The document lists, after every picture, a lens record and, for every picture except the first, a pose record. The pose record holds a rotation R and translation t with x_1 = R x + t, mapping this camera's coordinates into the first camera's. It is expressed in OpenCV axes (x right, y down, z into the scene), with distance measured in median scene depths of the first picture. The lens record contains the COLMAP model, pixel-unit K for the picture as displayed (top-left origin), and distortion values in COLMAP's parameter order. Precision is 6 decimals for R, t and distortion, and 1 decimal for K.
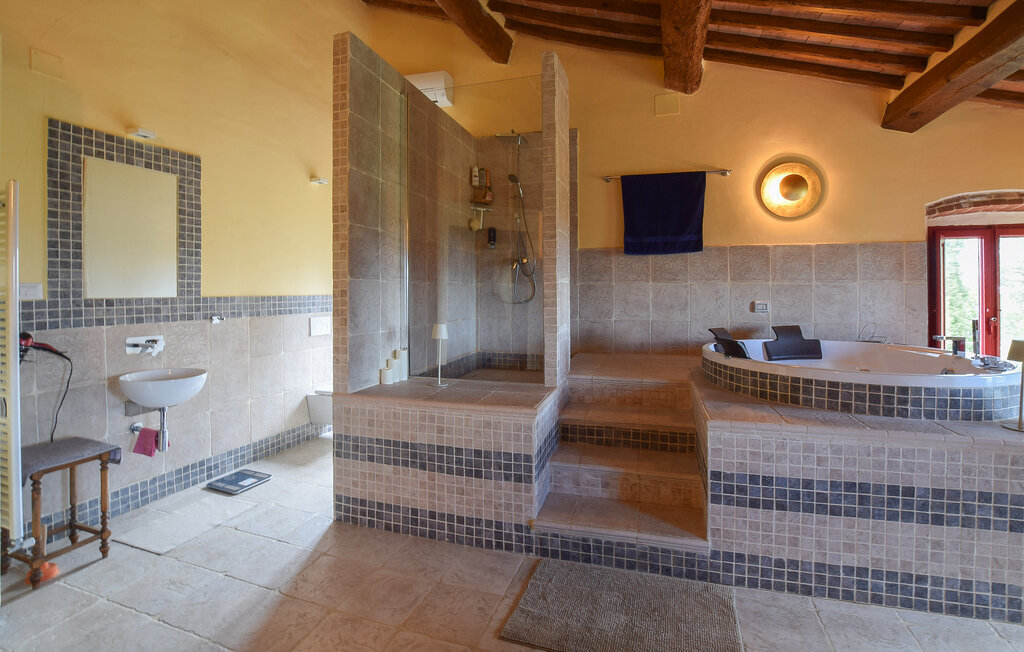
lens RADIAL K [[475.1, 0, 492.3], [0, 475.1, 291.6], [0, 0, 1]] dist [-0.022273, 0.001947]
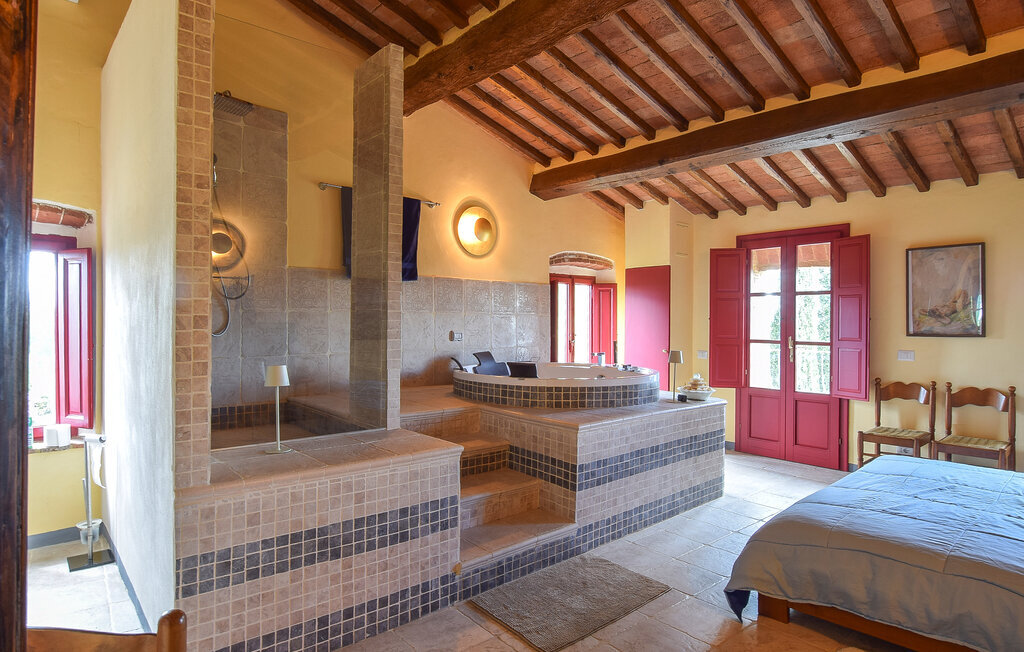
lens RADIAL K [[629.2, 0, 496.3], [0, 629.2, 327.0], [0, 0, 1]] dist [-0.002743, 0.005179]
pose [[0.502211, -0.004250, 0.864735, -0.914572], [-0.004947, 0.999957, 0.007788, 0.001565], [-0.864731, -0.008189, 0.502168, 0.297771]]
